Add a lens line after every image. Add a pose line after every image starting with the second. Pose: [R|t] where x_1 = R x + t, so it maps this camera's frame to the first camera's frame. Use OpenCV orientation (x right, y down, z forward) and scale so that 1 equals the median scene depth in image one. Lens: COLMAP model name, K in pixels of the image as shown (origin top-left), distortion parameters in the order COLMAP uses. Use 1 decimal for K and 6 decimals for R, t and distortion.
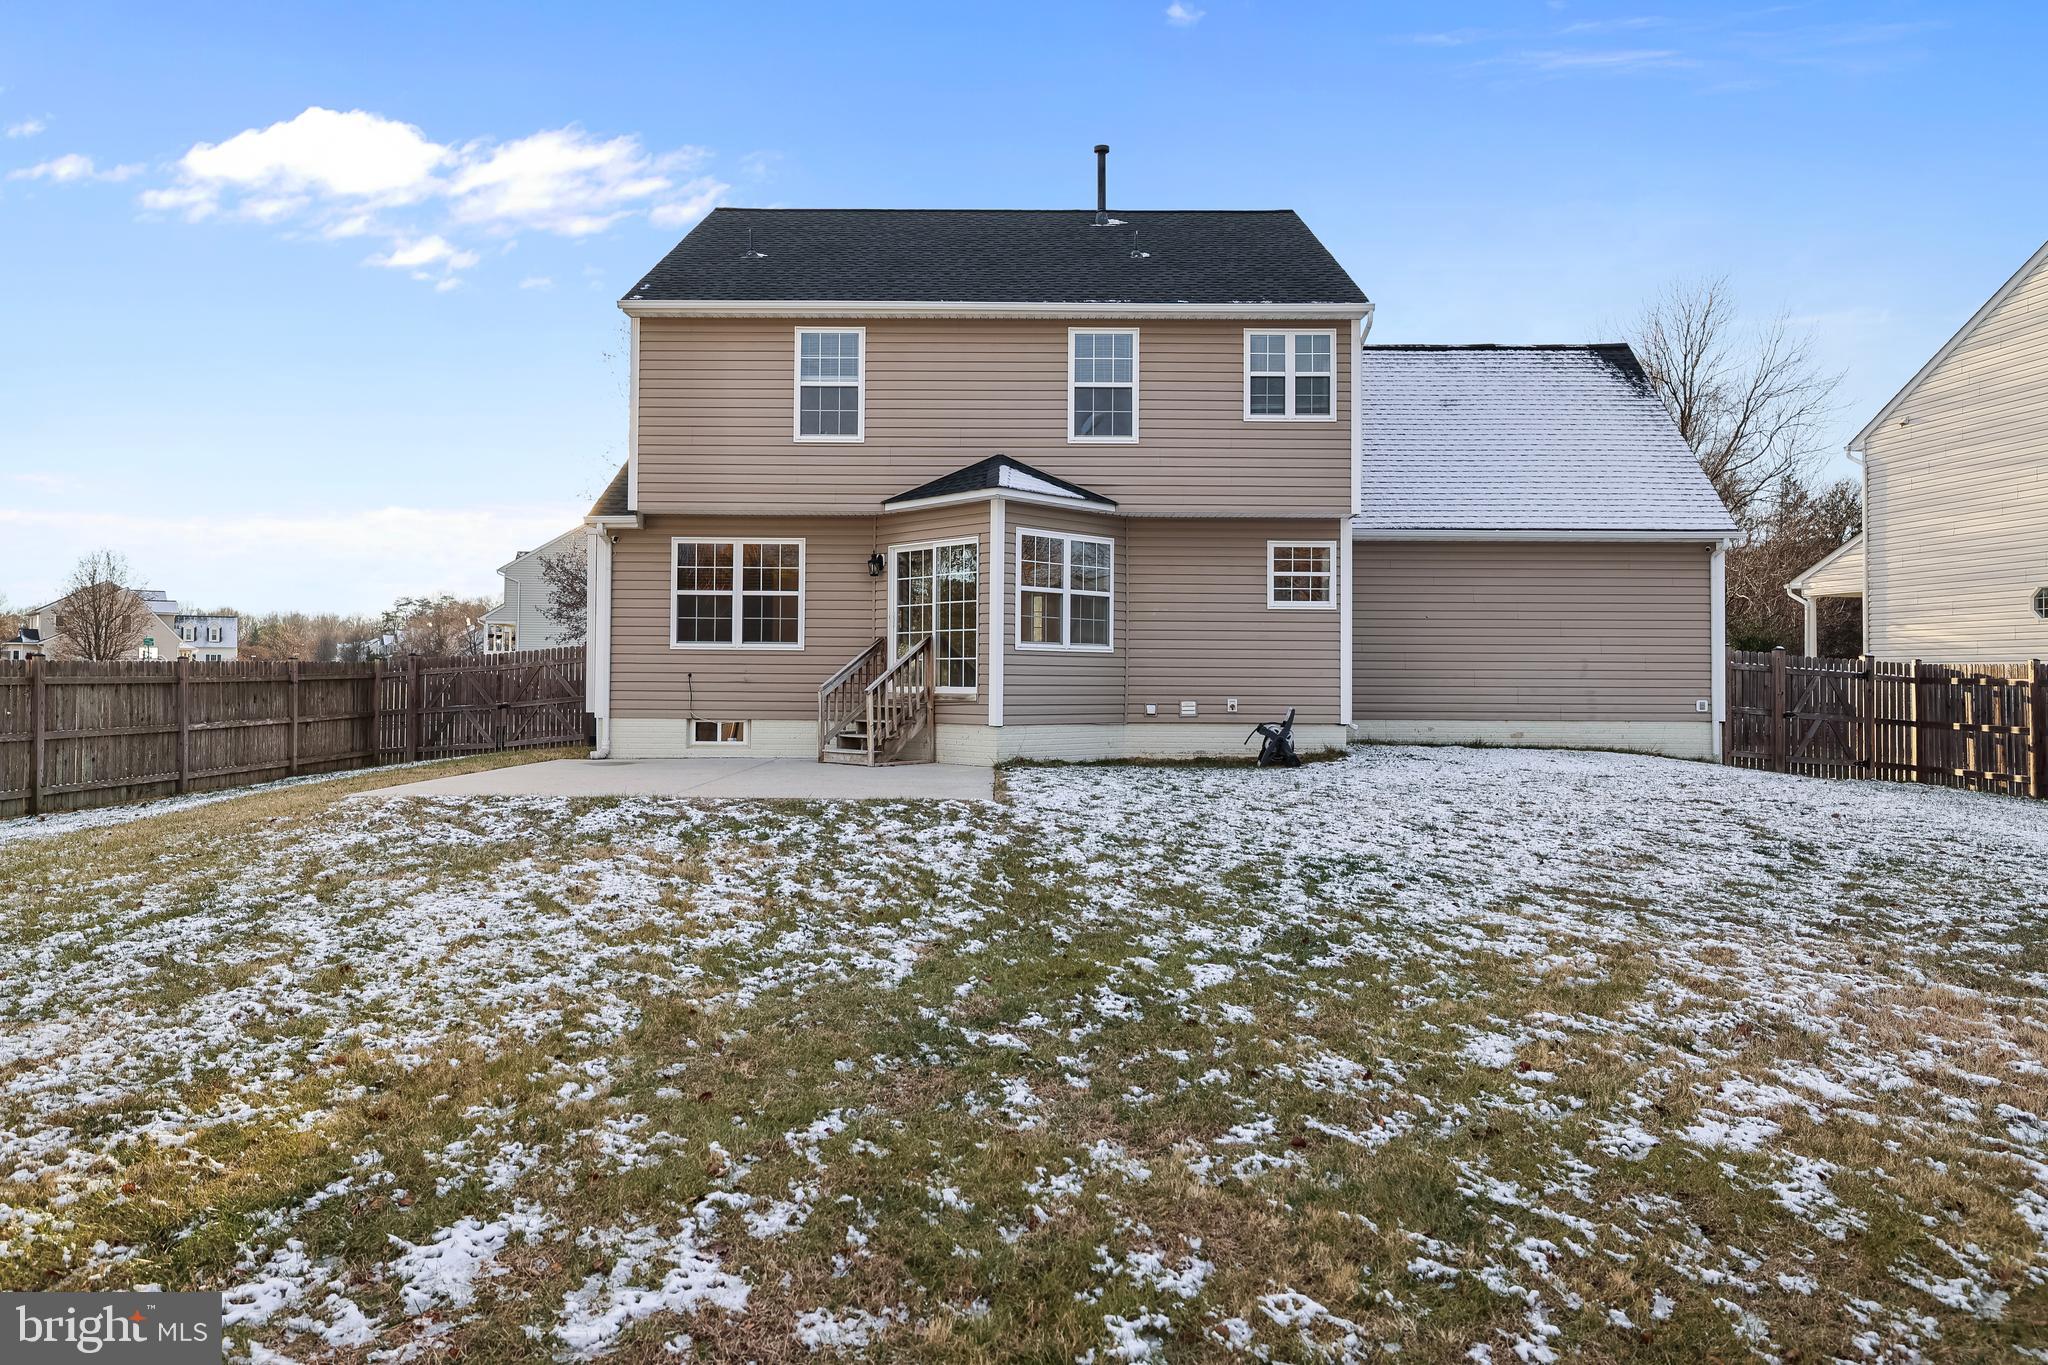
lens RADIAL K [[1322.0, 0, 1016.8], [0, 1322.0, 651.4], [0, 0, 1]] dist [-0.018916, 0.010875]
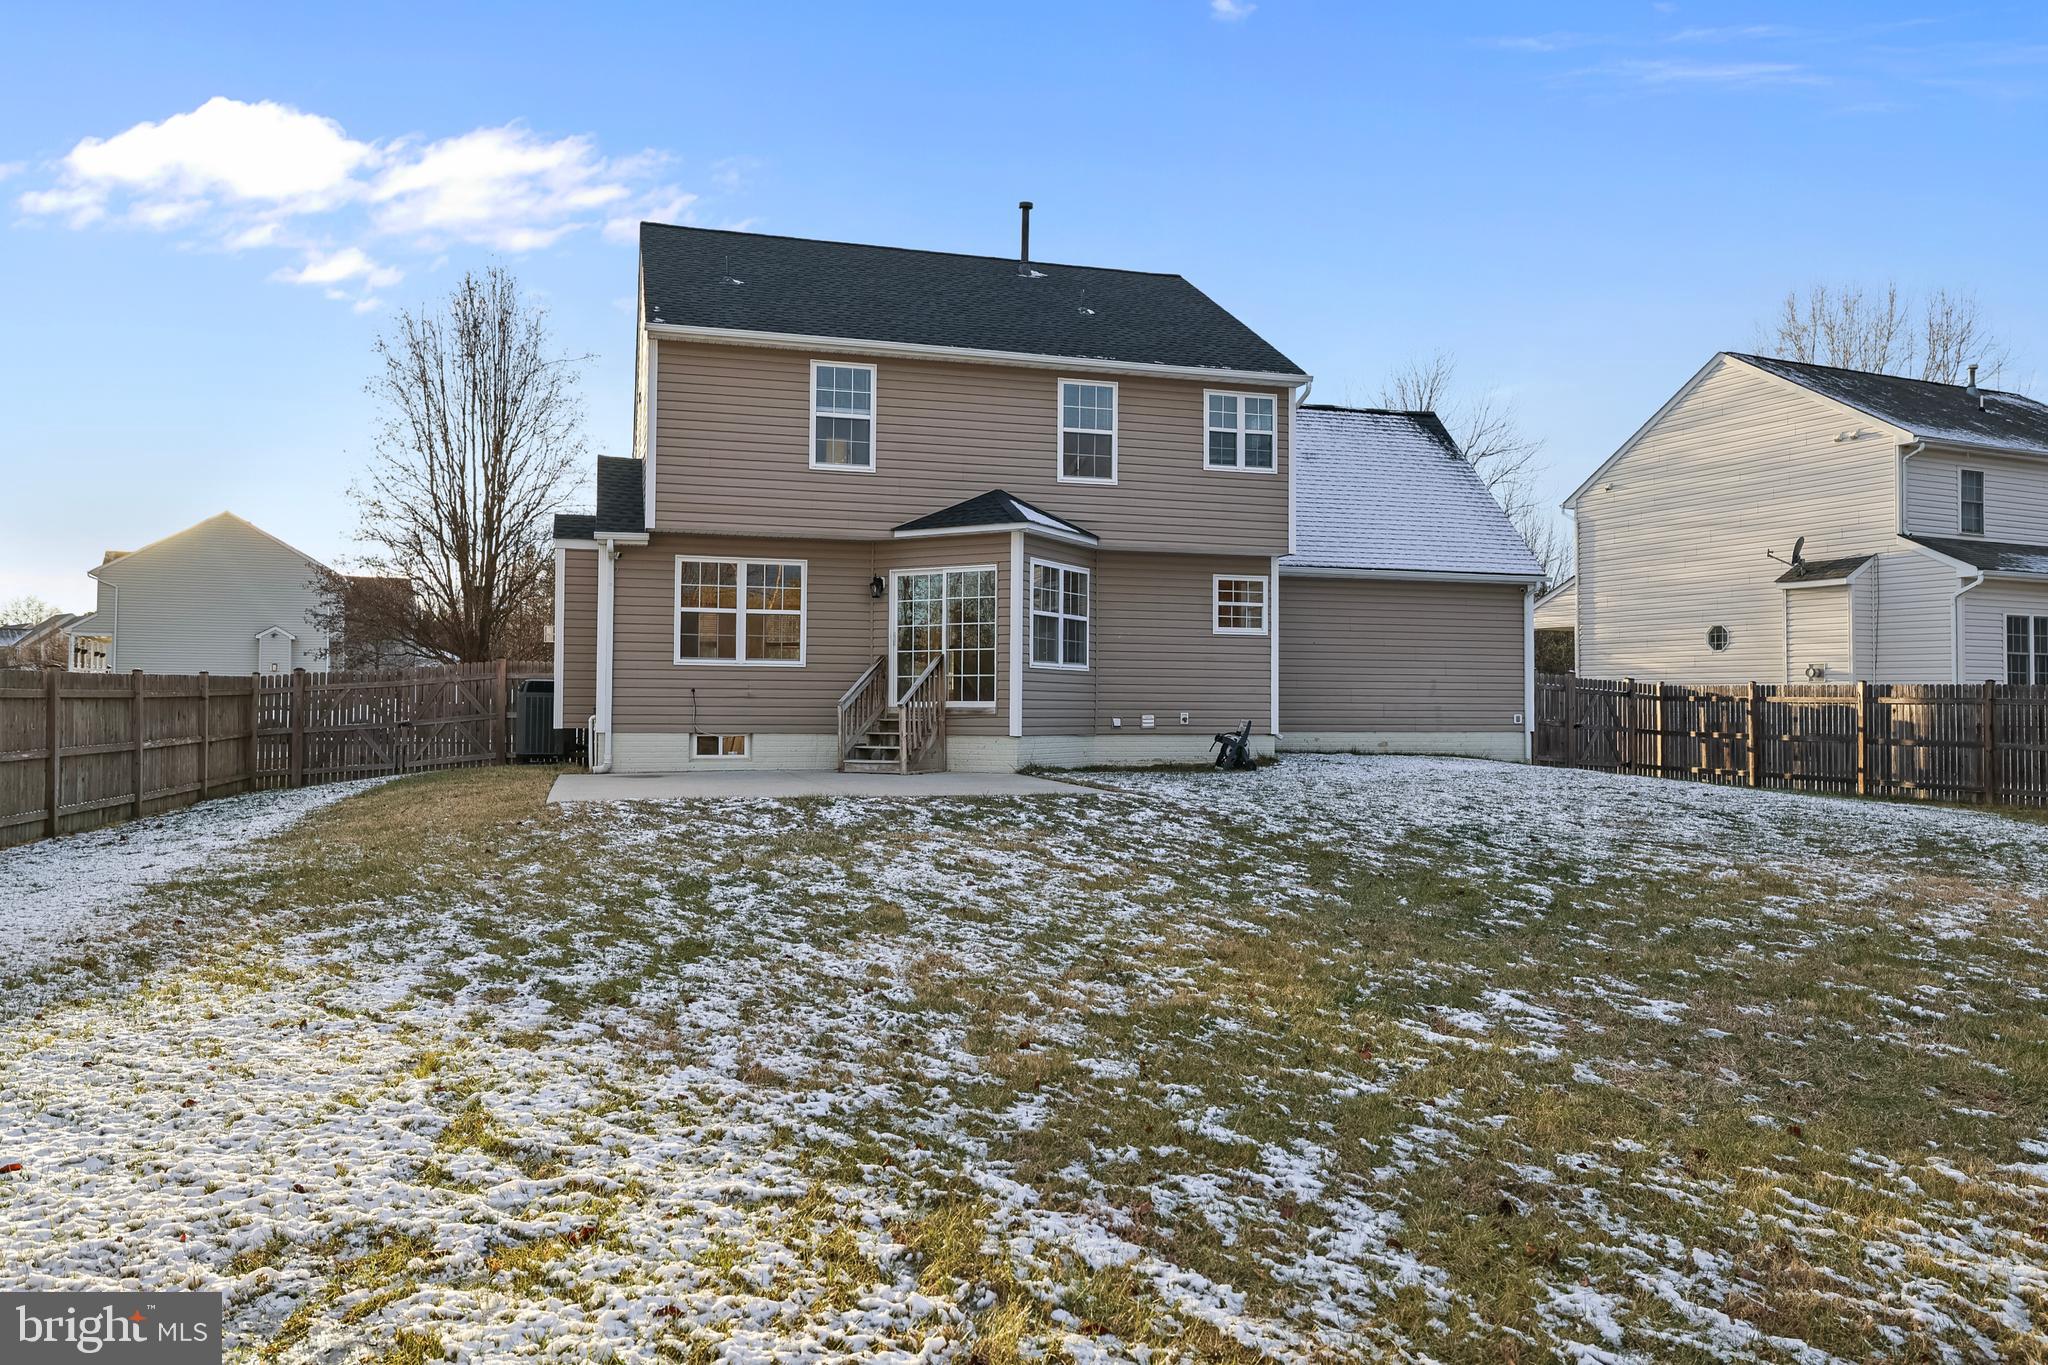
lens RADIAL K [[1411.1, 0, 1027.0], [0, 1411.1, 682.5], [0, 0, 1]] dist [-0.036485, 0.003493]
pose [[0.956575, 0.004326, 0.291453, -0.323637], [-0.005524, 0.999979, 0.003287, 0.006736], [-0.291433, -0.004754, 0.956580, -0.123172]]
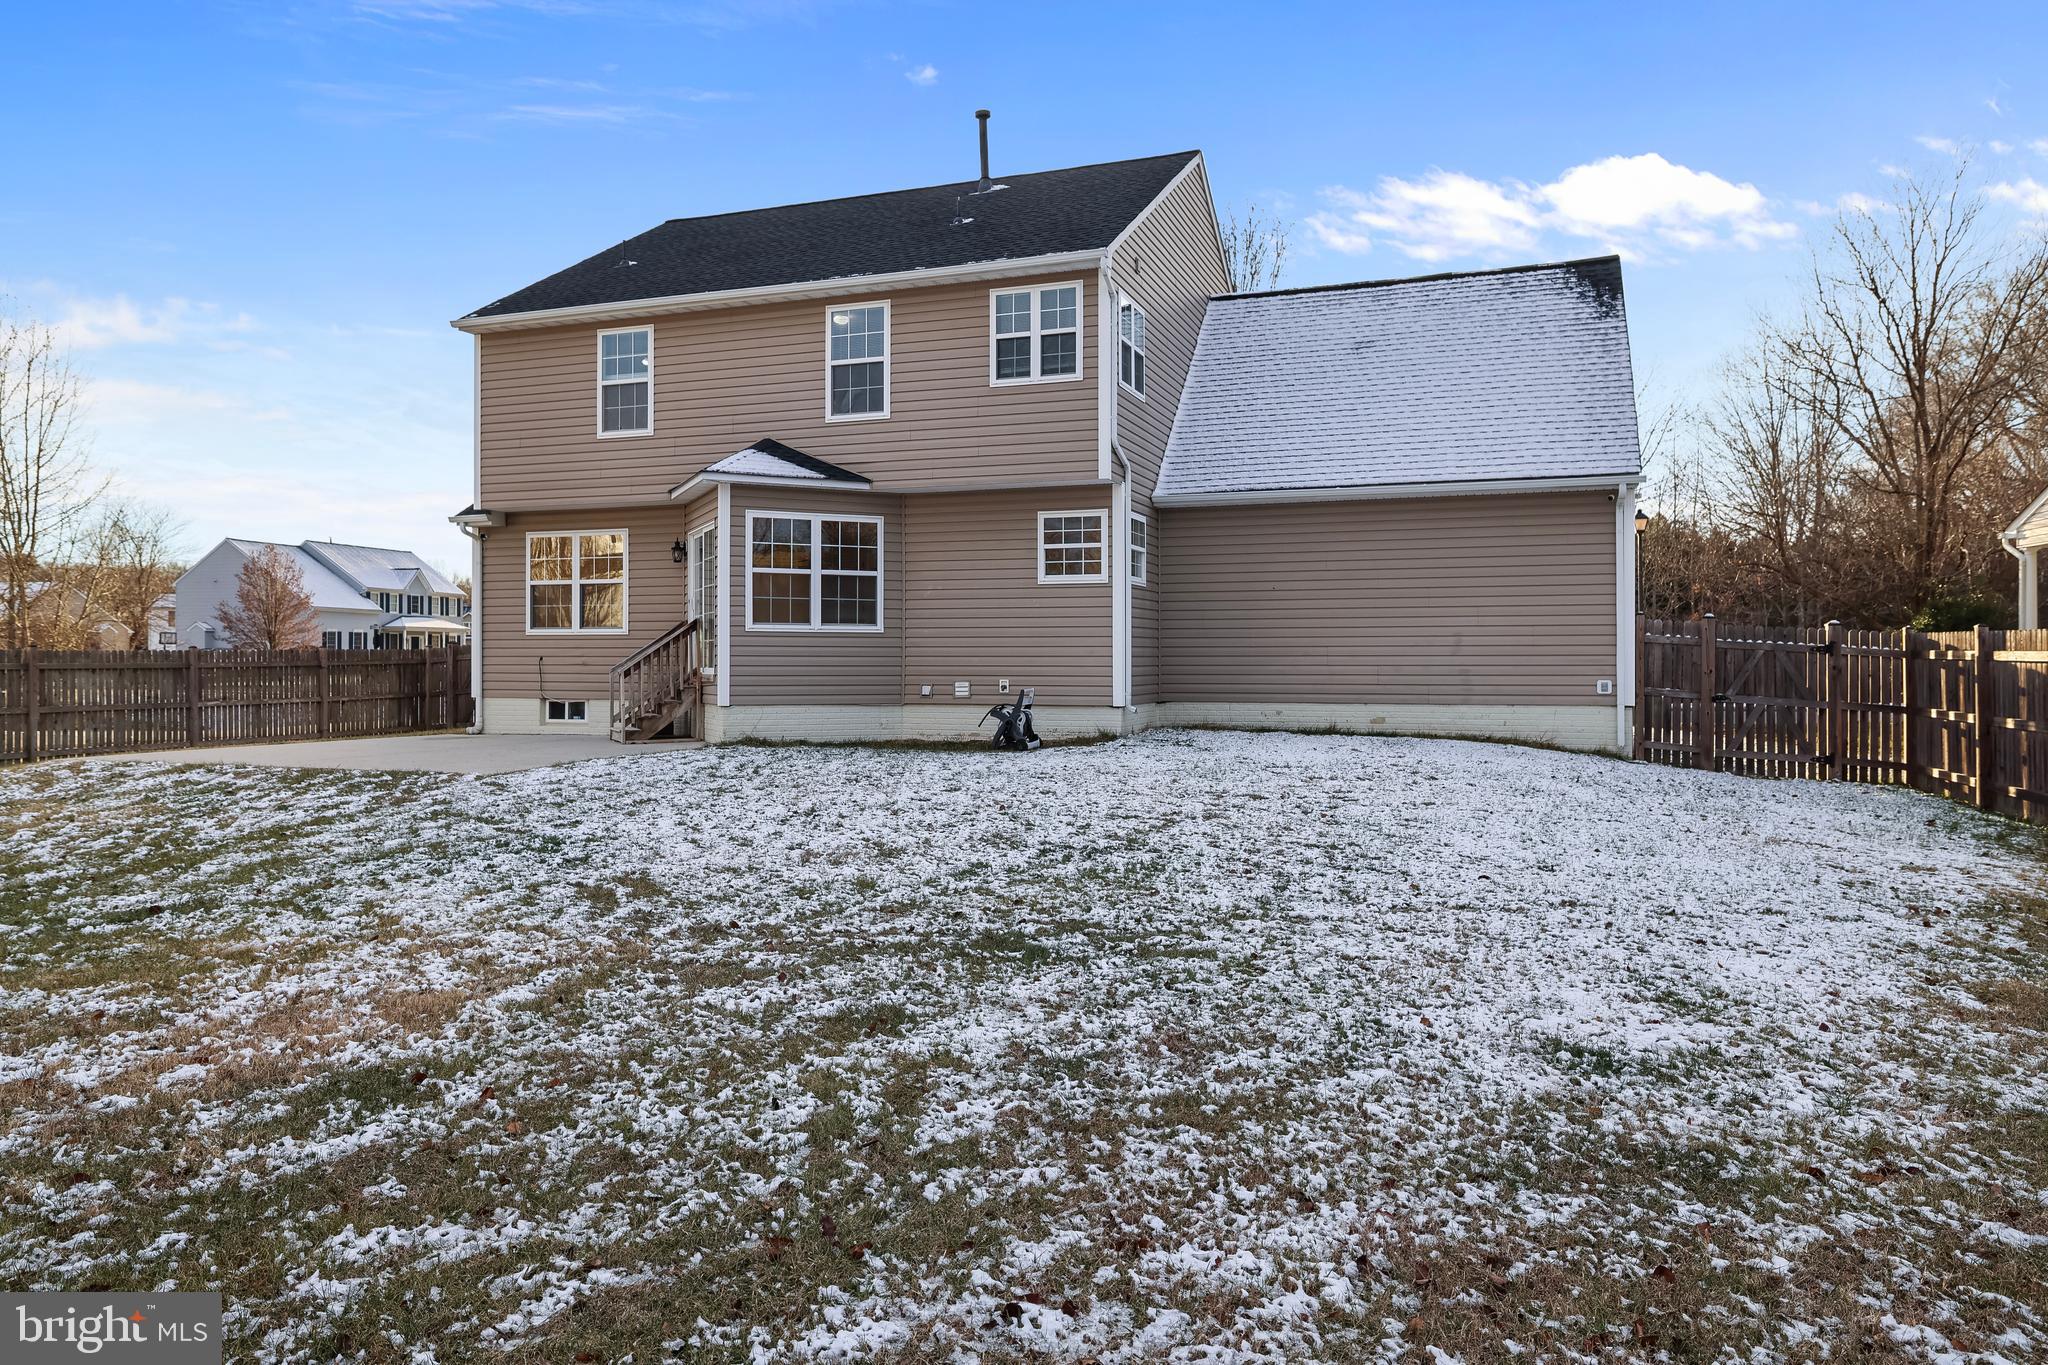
lens RADIAL K [[1322.0, 0, 1036.9], [0, 1322.0, 647.1], [0, 0, 1]] dist [-0.018916, 0.010875]
pose [[0.945073, -0.009807, -0.326712, 0.502373], [0.013352, 0.999874, 0.008610, 0.004787], [0.326587, -0.012499, 0.945085, 0.107690]]
